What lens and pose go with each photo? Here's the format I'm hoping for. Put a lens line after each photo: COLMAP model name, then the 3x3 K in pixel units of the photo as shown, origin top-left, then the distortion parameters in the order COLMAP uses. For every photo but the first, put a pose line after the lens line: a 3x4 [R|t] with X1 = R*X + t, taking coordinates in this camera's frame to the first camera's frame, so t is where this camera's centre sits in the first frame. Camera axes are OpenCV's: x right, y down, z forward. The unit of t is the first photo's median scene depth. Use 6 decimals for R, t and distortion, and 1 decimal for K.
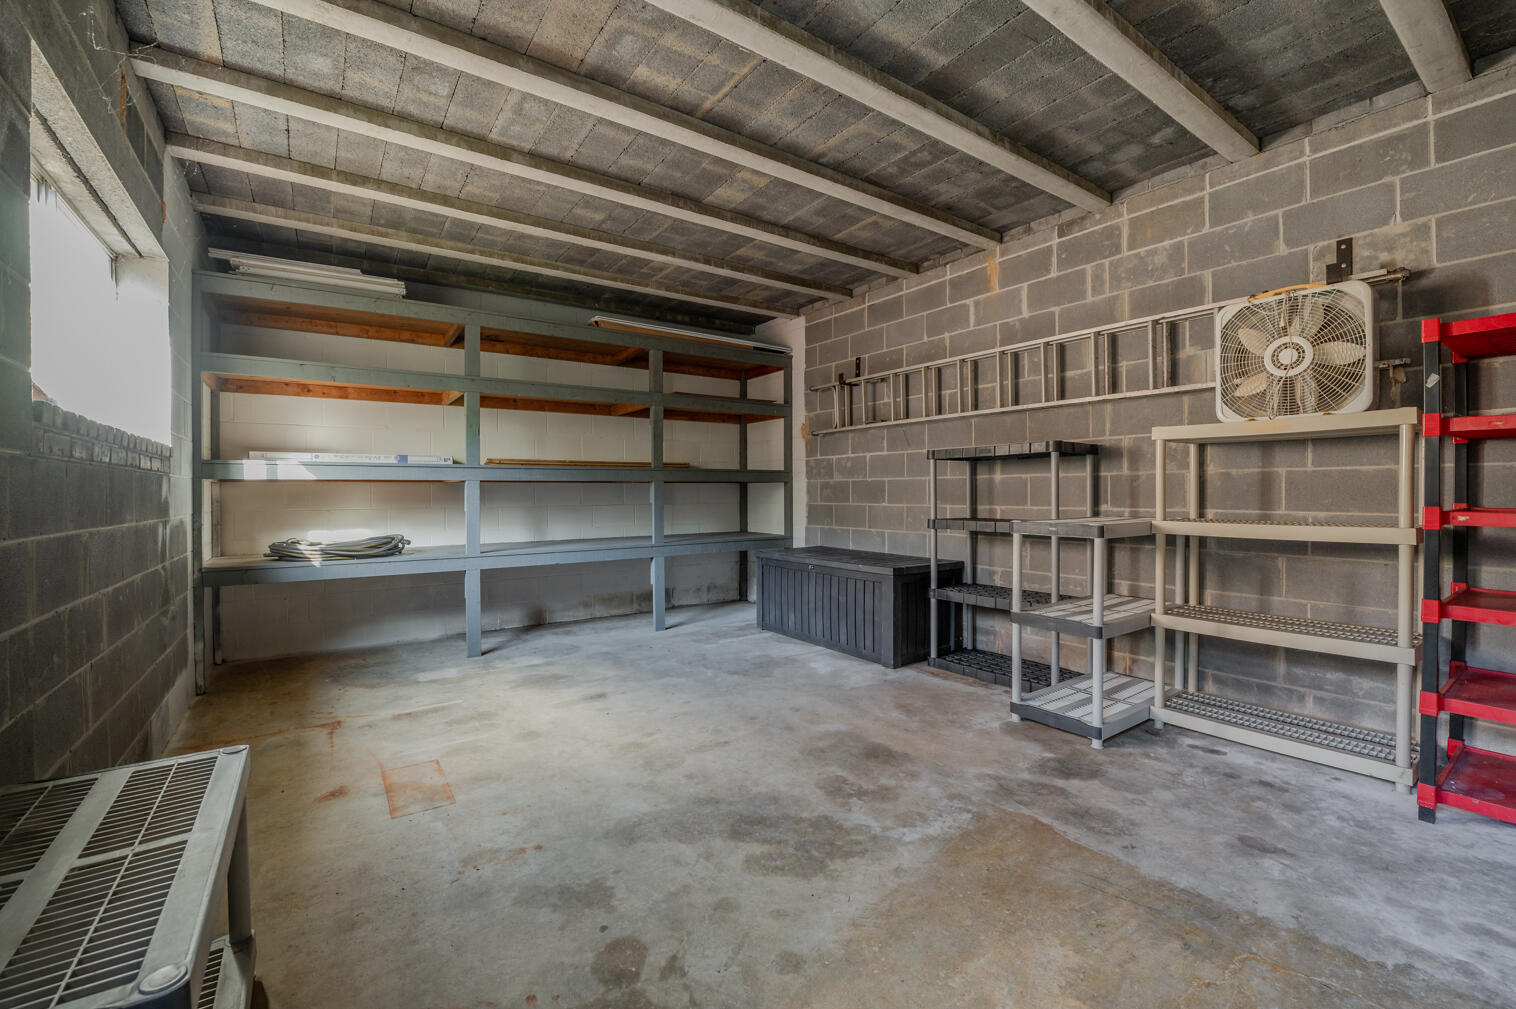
lens RADIAL K [[612.6, 0, 754.3], [0, 612.6, 498.1], [0, 0, 1]] dist [0.004133, 0.001383]
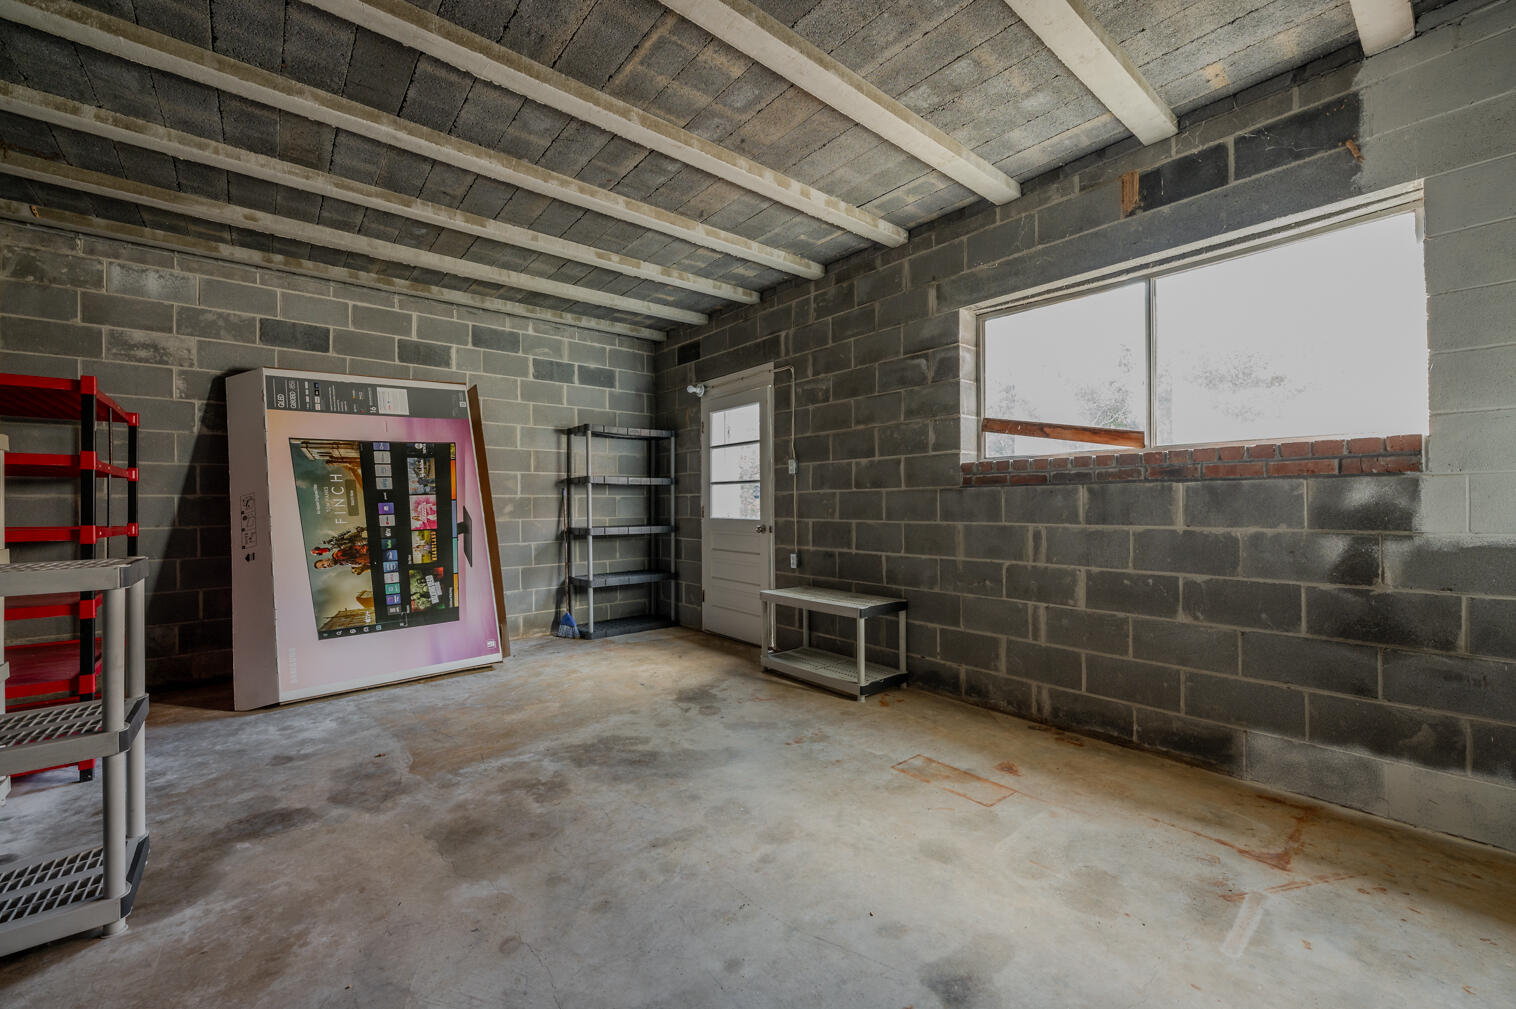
lens RADIAL K [[612.6, 0, 756.0], [0, 612.6, 494.9], [0, 0, 1]] dist [0.004133, 0.001383]
pose [[-0.996395, 0.012253, -0.083942, -0.132007], [0.012909, 0.999890, -0.007286, -0.020729], [0.083843, -0.008344, -0.996444, 2.089765]]
